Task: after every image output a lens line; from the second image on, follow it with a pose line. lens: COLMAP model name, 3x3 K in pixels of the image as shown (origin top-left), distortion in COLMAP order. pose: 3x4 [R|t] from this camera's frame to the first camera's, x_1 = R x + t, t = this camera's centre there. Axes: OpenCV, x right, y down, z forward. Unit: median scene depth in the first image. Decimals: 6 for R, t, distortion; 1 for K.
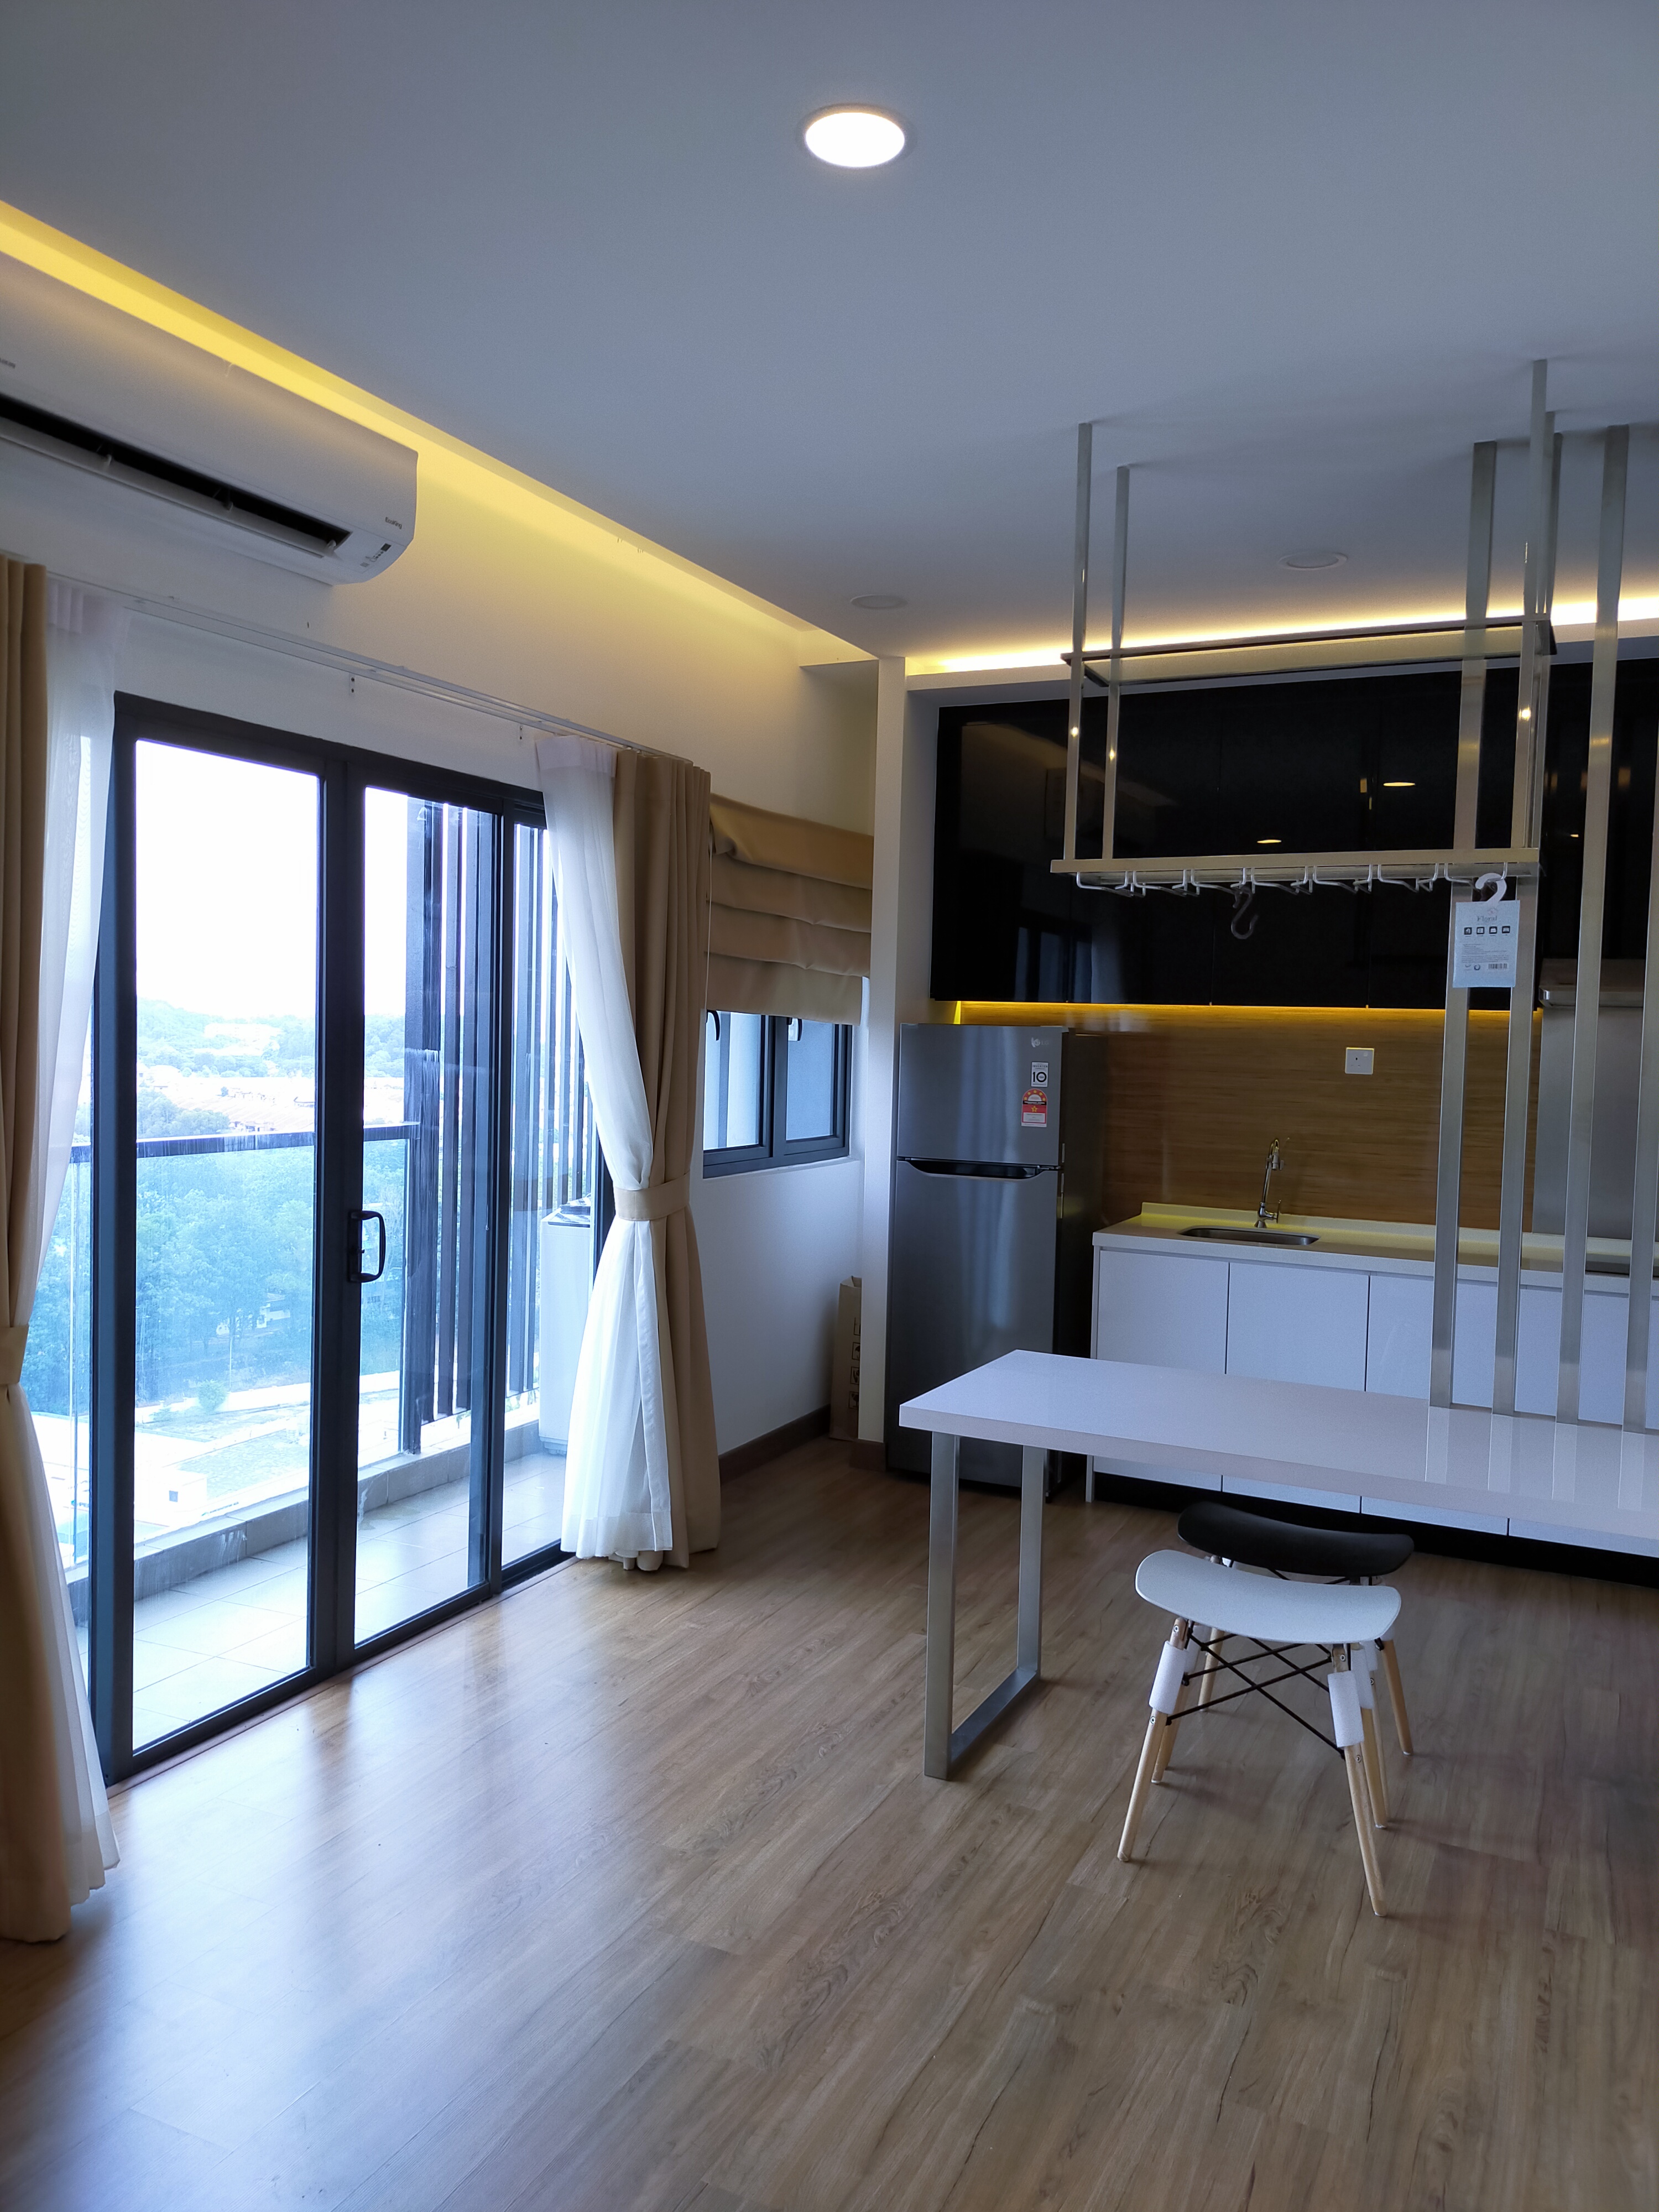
lens RADIAL K [[1686.5, 0, 822.0], [0, 1686.5, 1104.5], [0, 0, 1]] dist [0.052484, -0.057407]
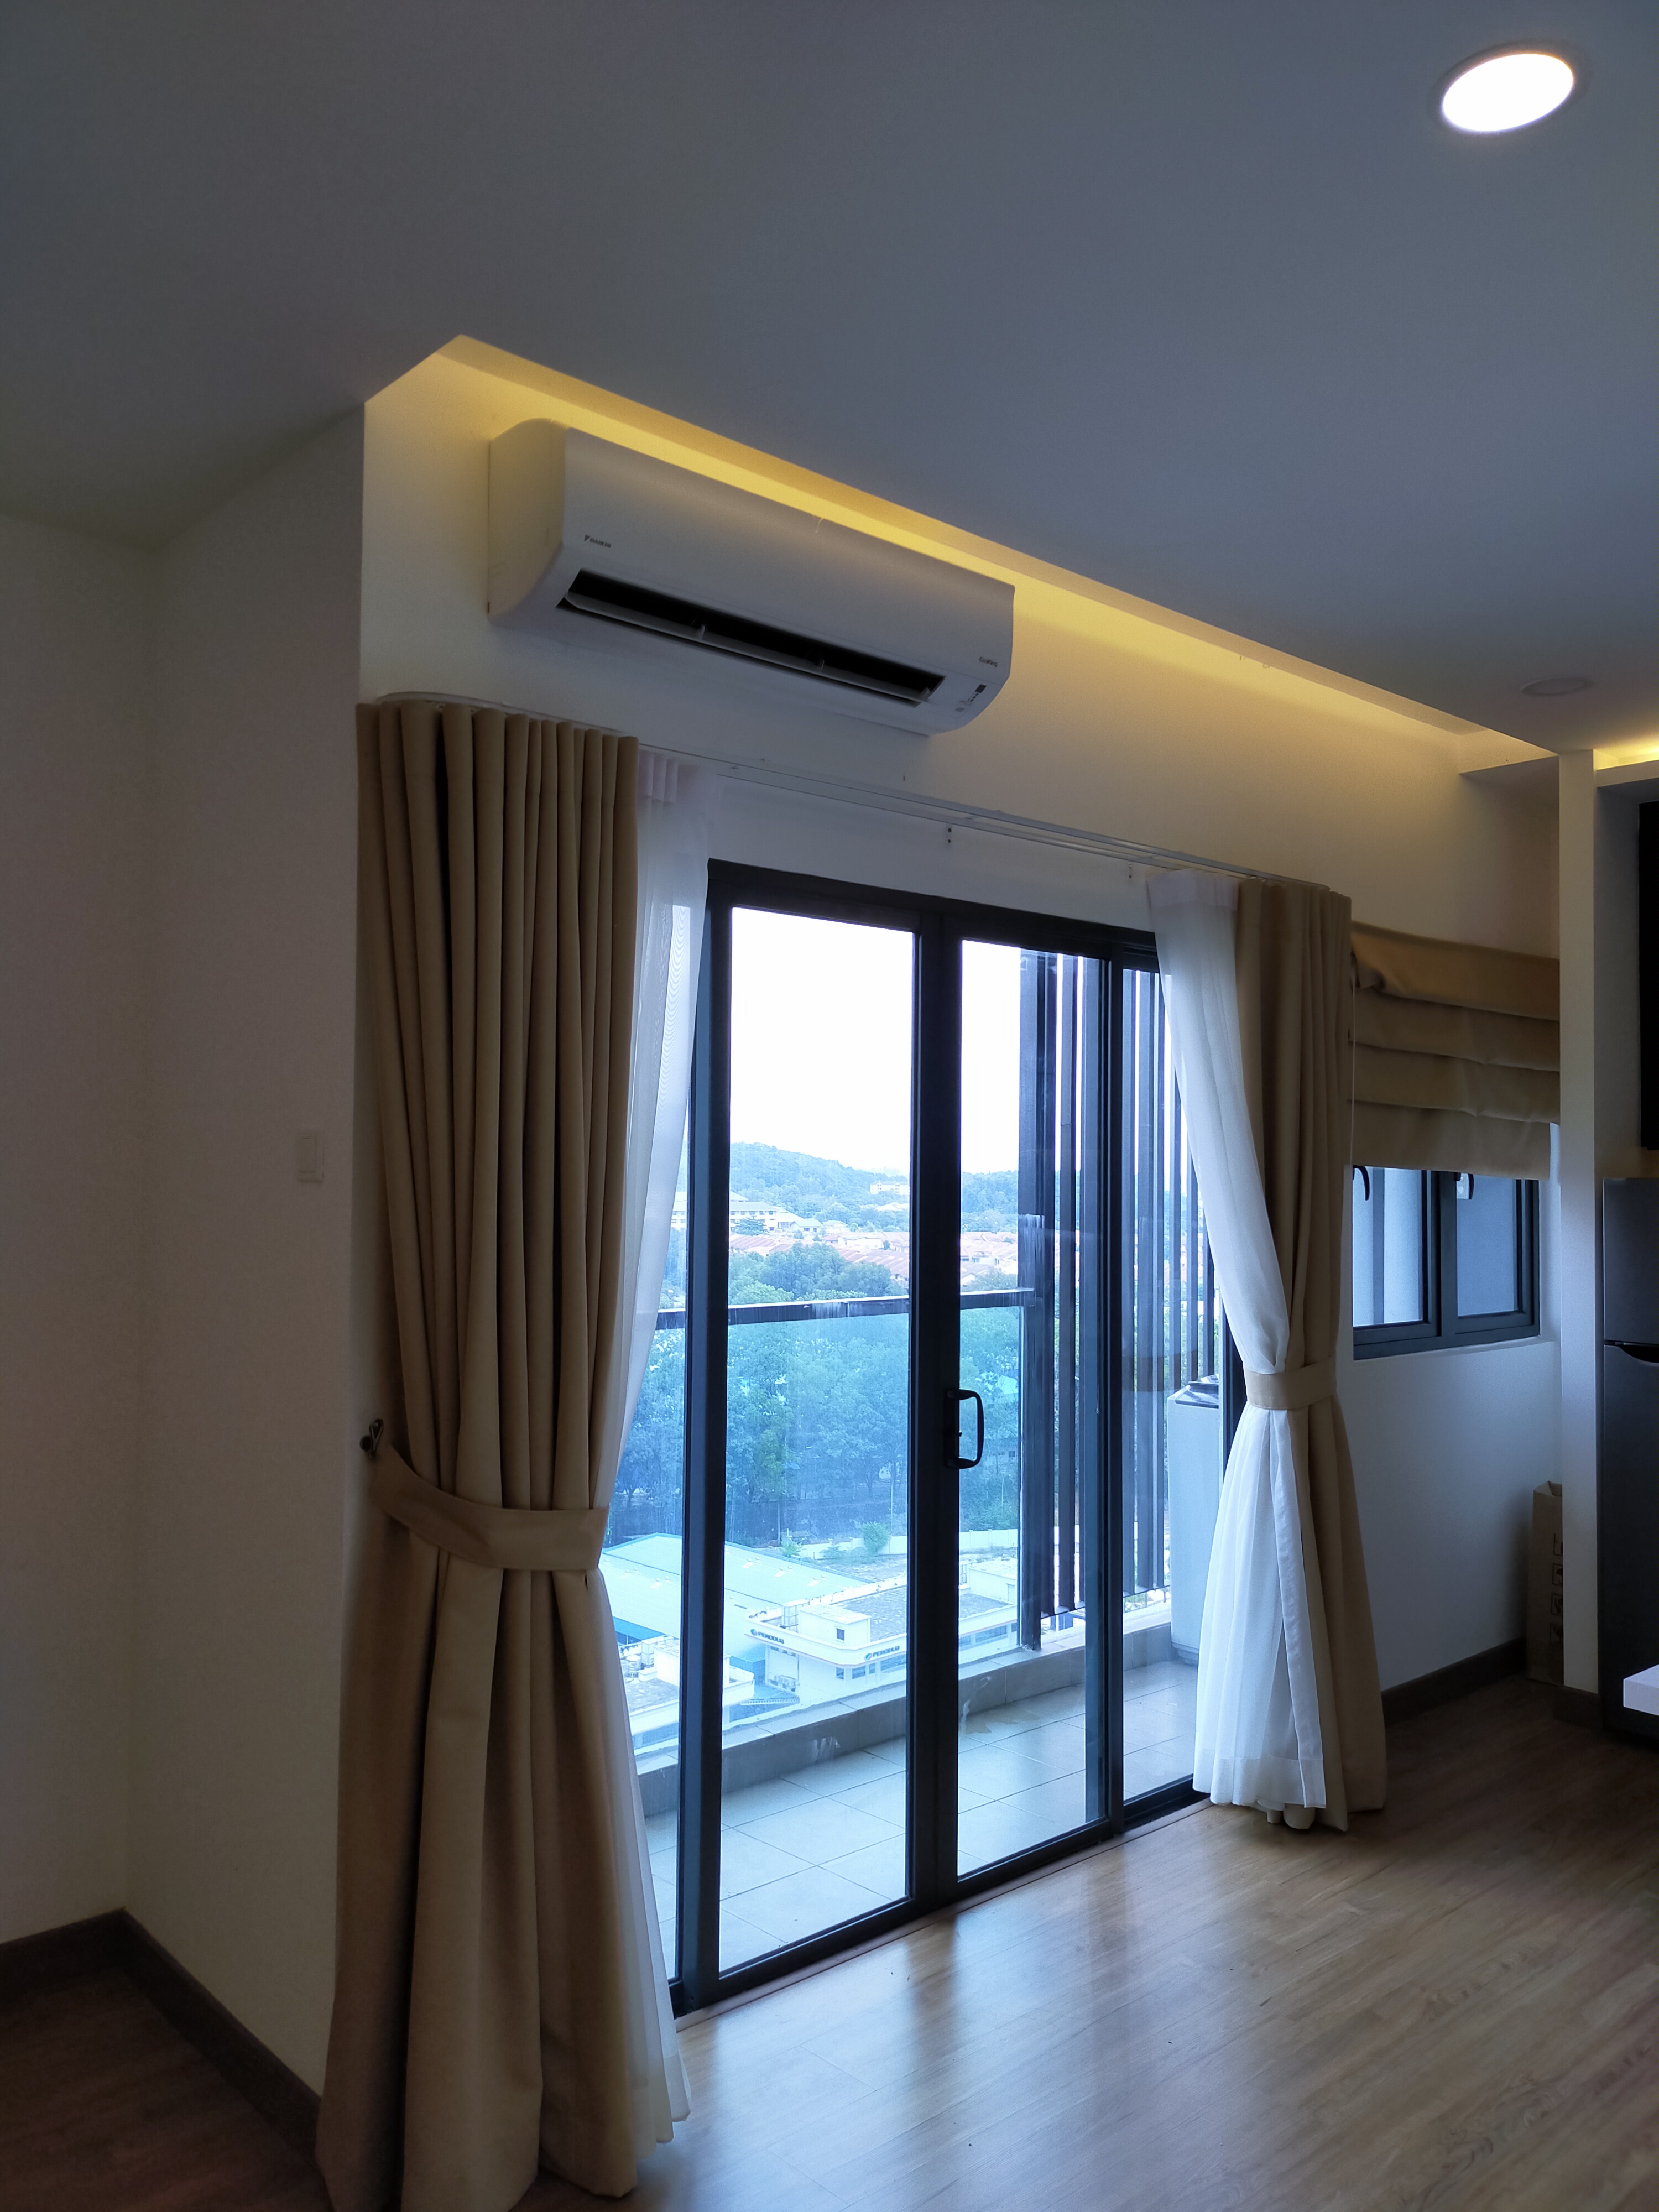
lens RADIAL K [[1686.5, 0, 774.5], [0, 1686.5, 1104.4], [0, 0, 1]] dist [0.052484, -0.057407]
pose [[0.919185, -0.028613, -0.392786, 0.002604], [-0.007329, 0.995942, -0.089702, -0.008303], [0.393759, 0.085332, 0.915245, 0.091529]]
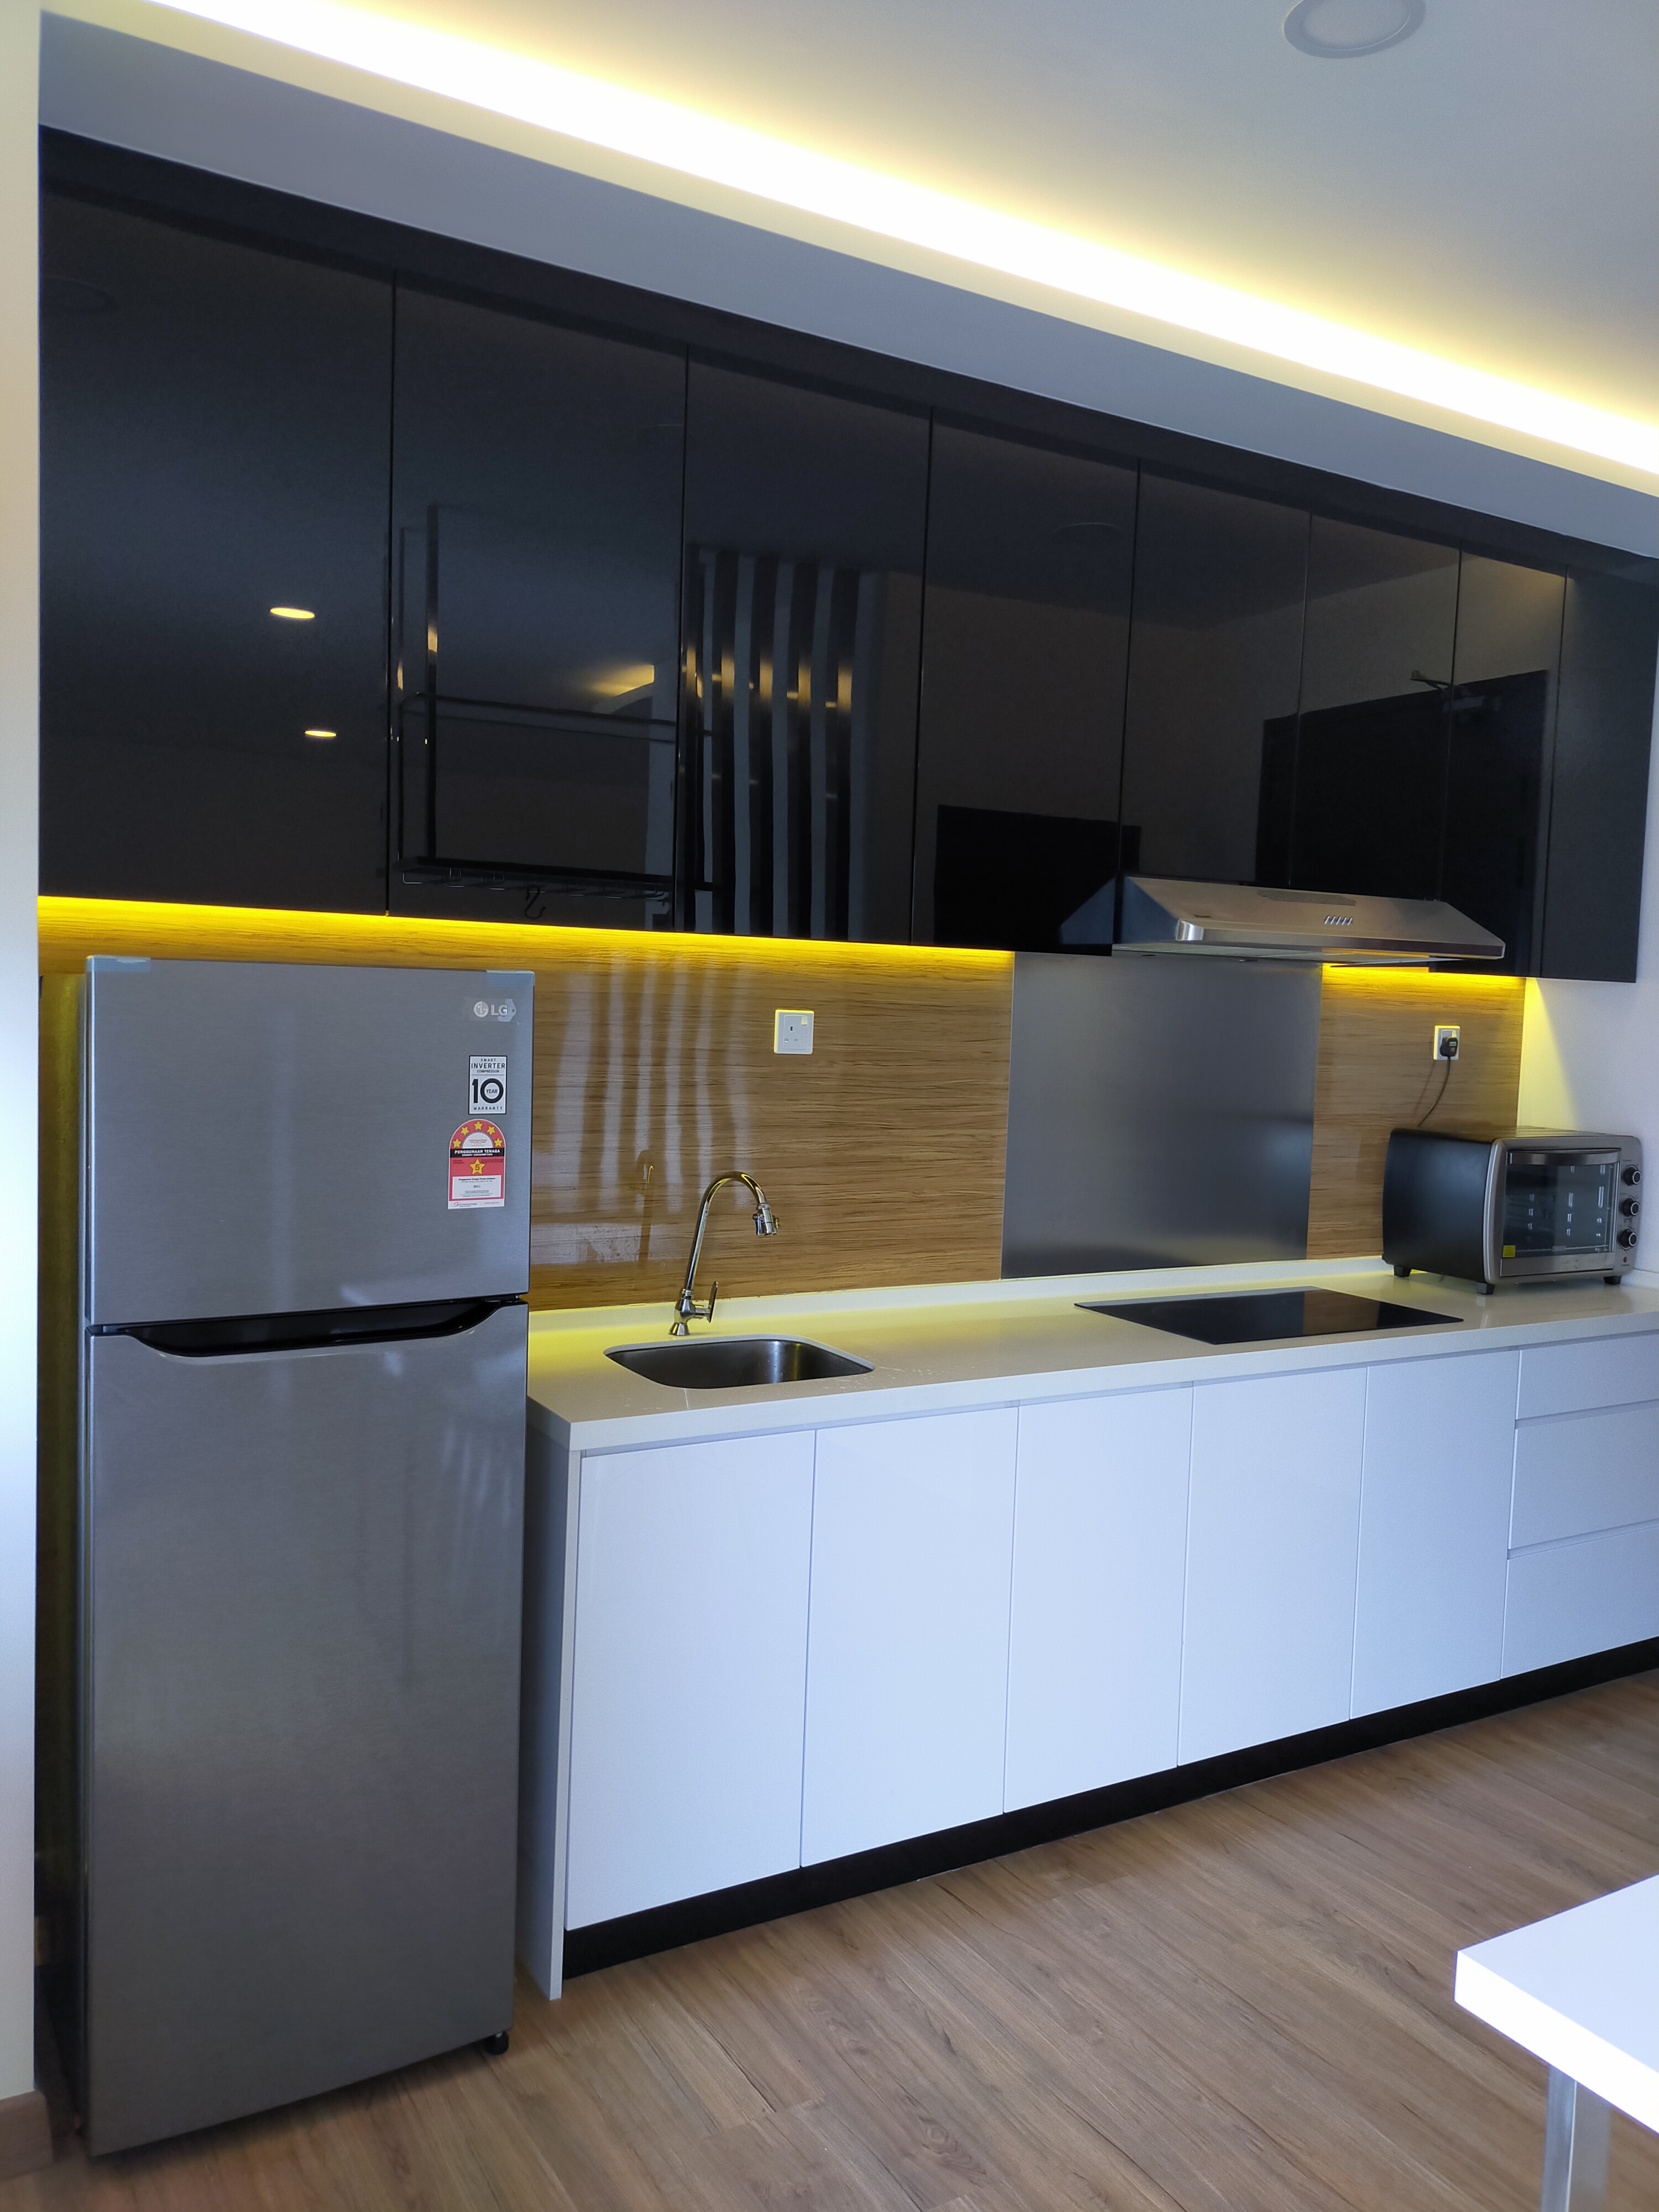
lens RADIAL K [[1686.5, 0, 834.1], [0, 1686.5, 1108.4], [0, 0, 1]] dist [0.052484, -0.057407]
pose [[0.557808, -0.062638, 0.827603, -0.222272], [0.024189, 0.997951, 0.059228, -0.044527], [-0.829618, -0.013019, 0.558180, 0.879882]]
